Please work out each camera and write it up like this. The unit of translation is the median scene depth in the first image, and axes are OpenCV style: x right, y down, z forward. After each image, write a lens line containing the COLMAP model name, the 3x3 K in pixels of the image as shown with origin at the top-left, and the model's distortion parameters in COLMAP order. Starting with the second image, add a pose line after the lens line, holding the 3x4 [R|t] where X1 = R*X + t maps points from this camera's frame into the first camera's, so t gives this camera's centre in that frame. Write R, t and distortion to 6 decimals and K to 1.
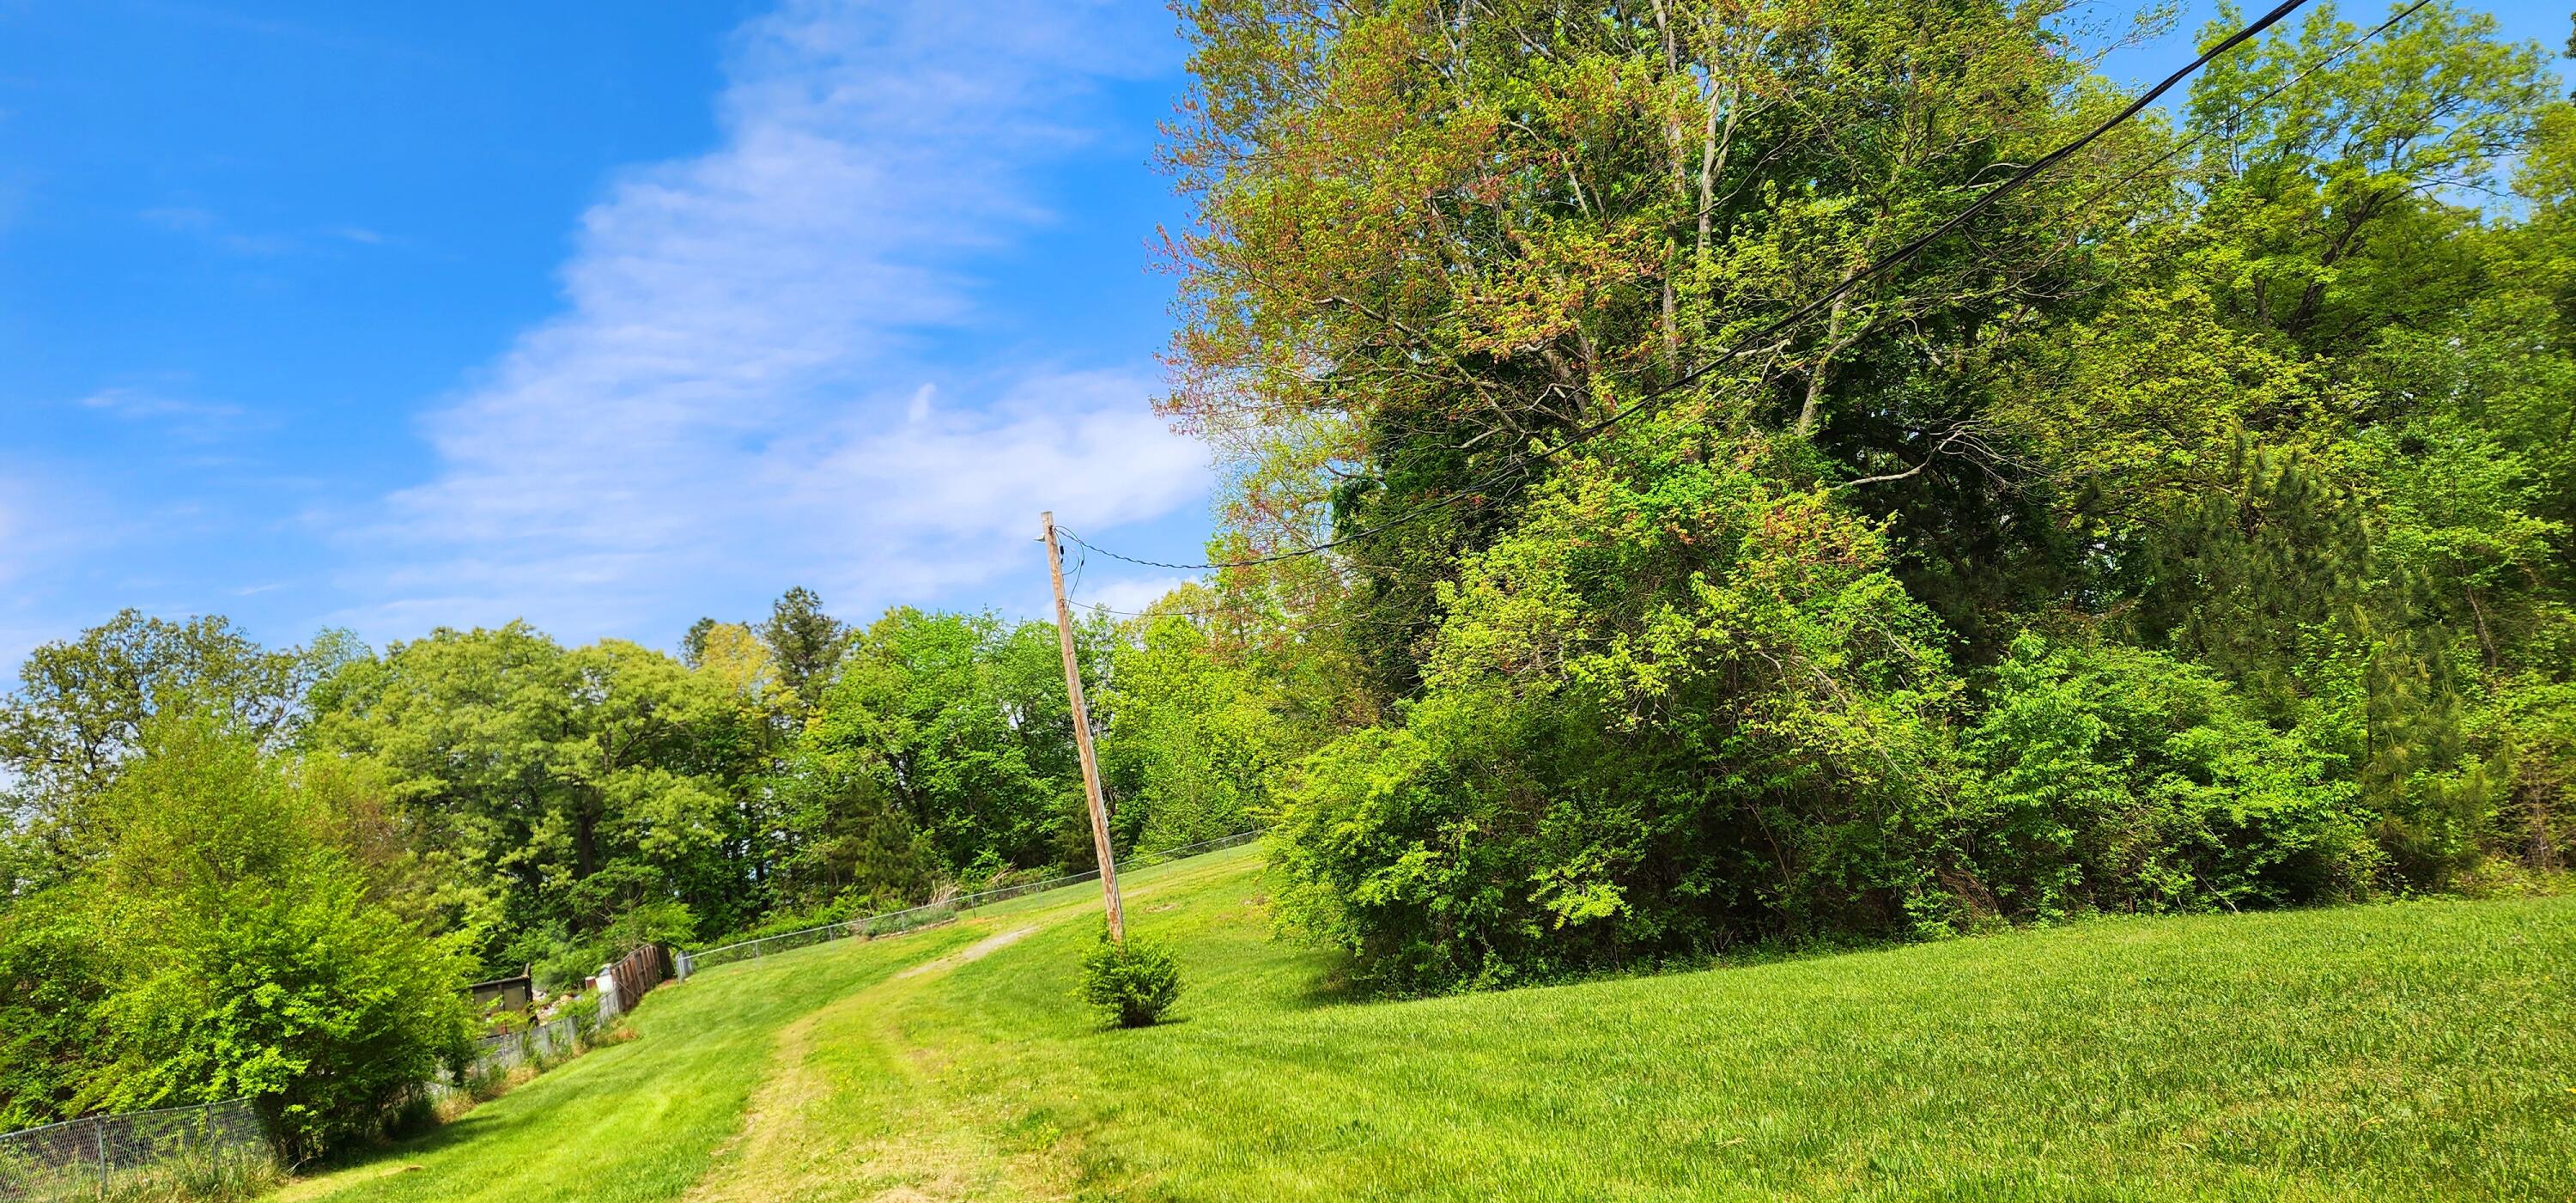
lens RADIAL K [[1769.1, 0, 1288.5], [0, 1769.1, 573.4], [0, 0, 1]] dist [0.087425, -0.082576]
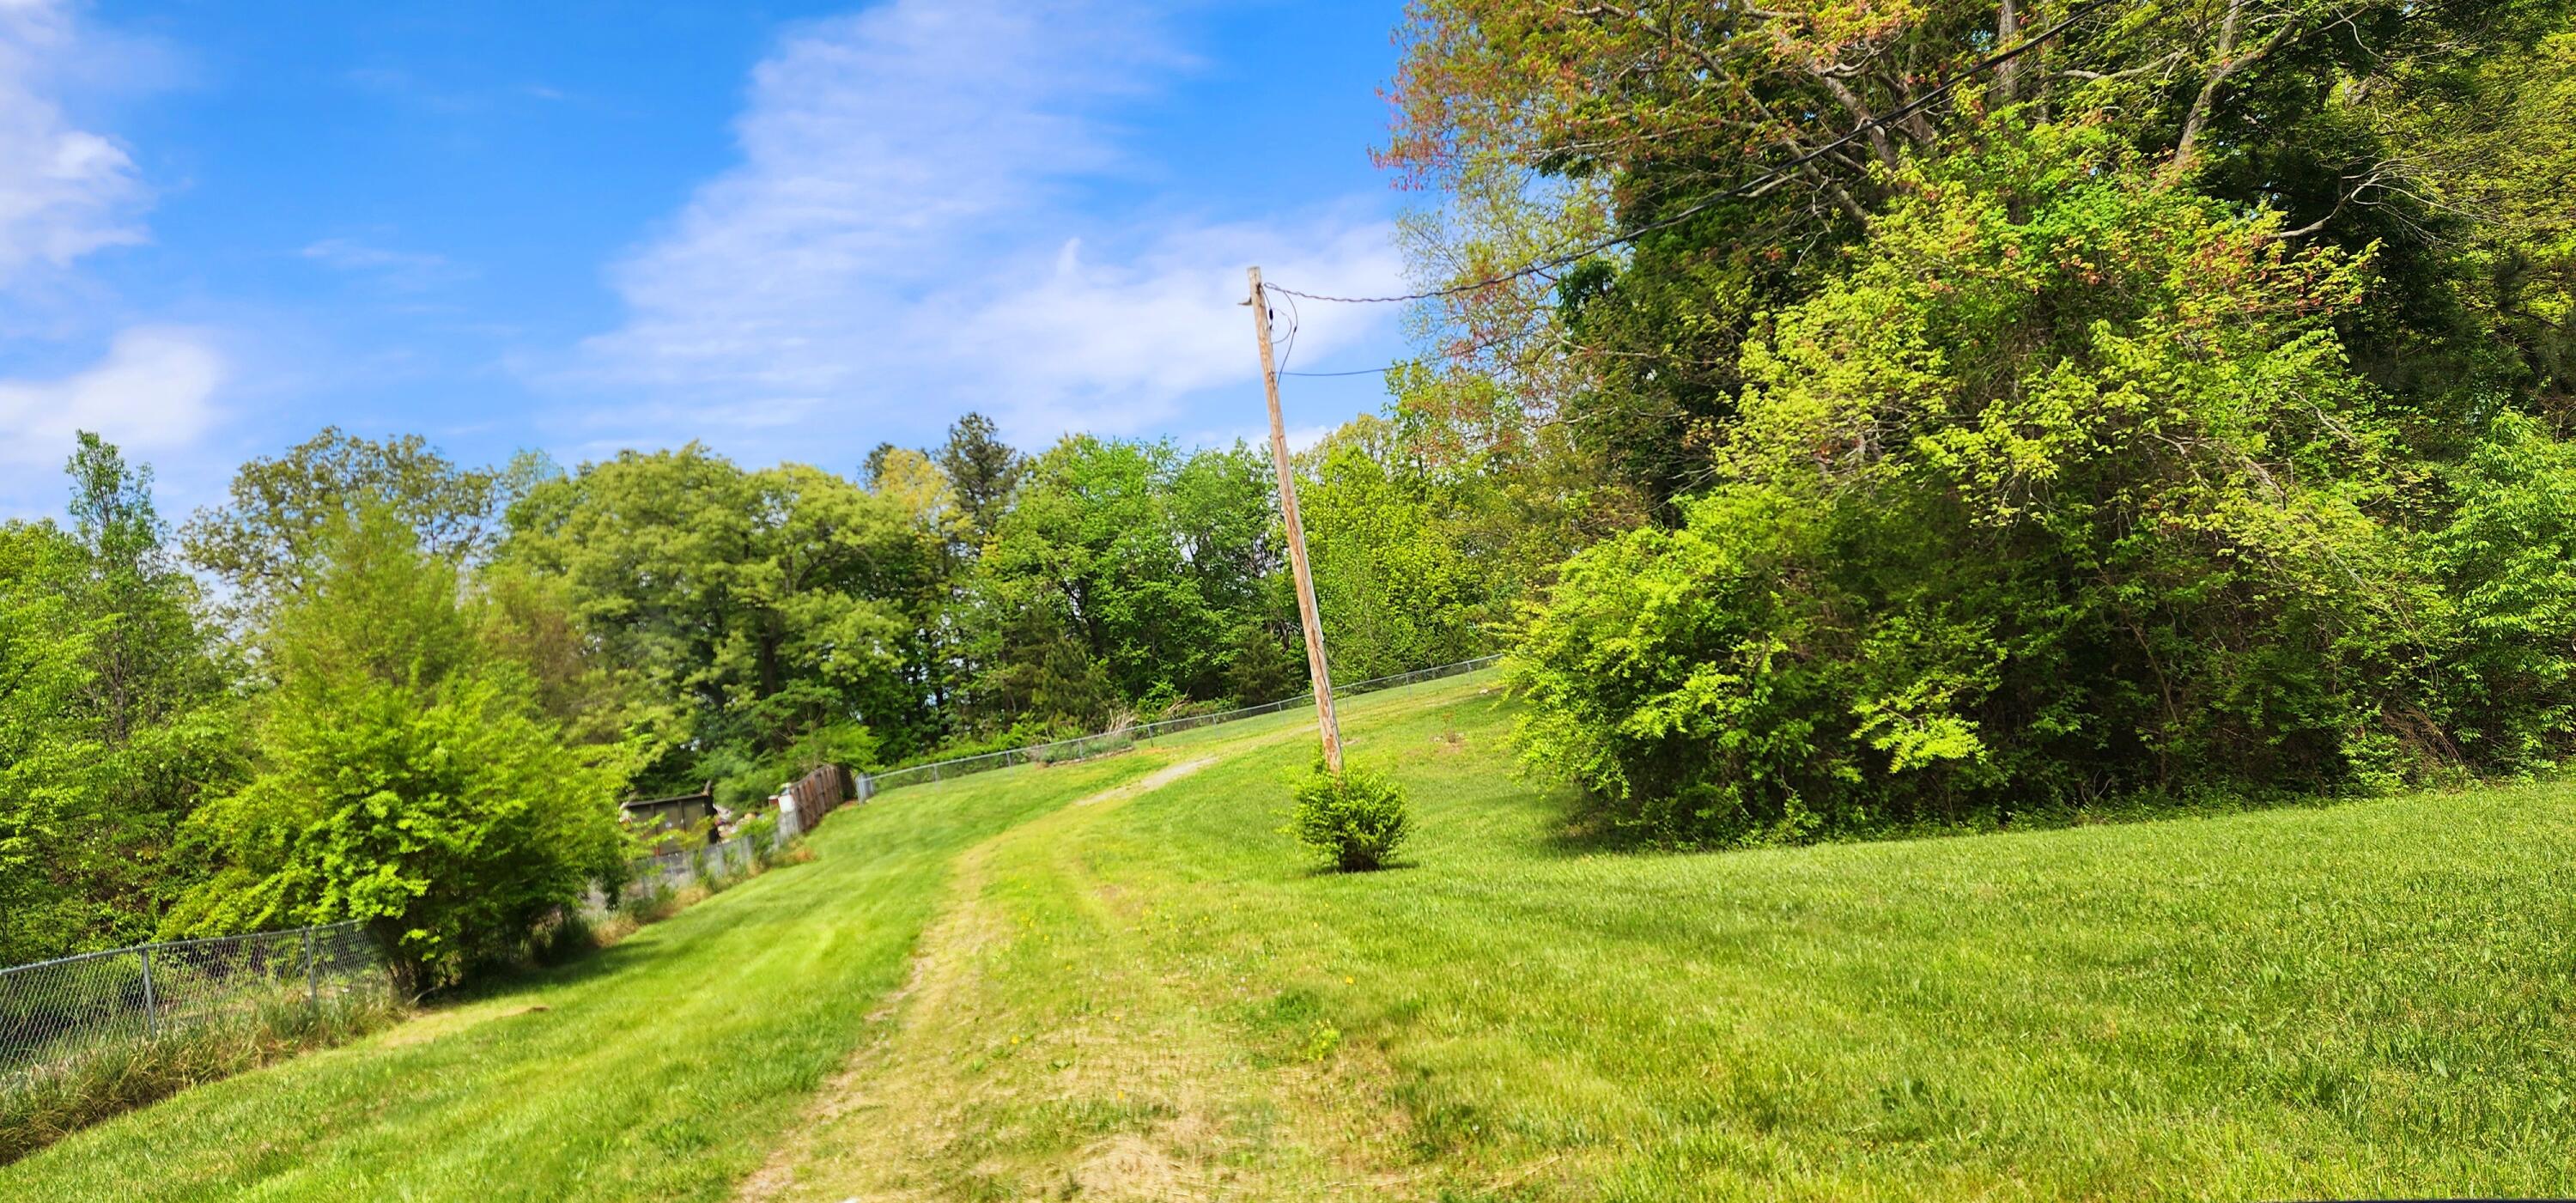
lens RADIAL K [[1769.1, 0, 1288.5], [0, 1769.1, 573.4], [0, 0, 1]] dist [0.087425, -0.082576]
pose [[0.995618, 0.013579, -0.092527, -0.031252], [-0.005307, 0.996012, 0.089062, 0.026734], [0.093367, -0.088180, 0.991719, 0.120209]]
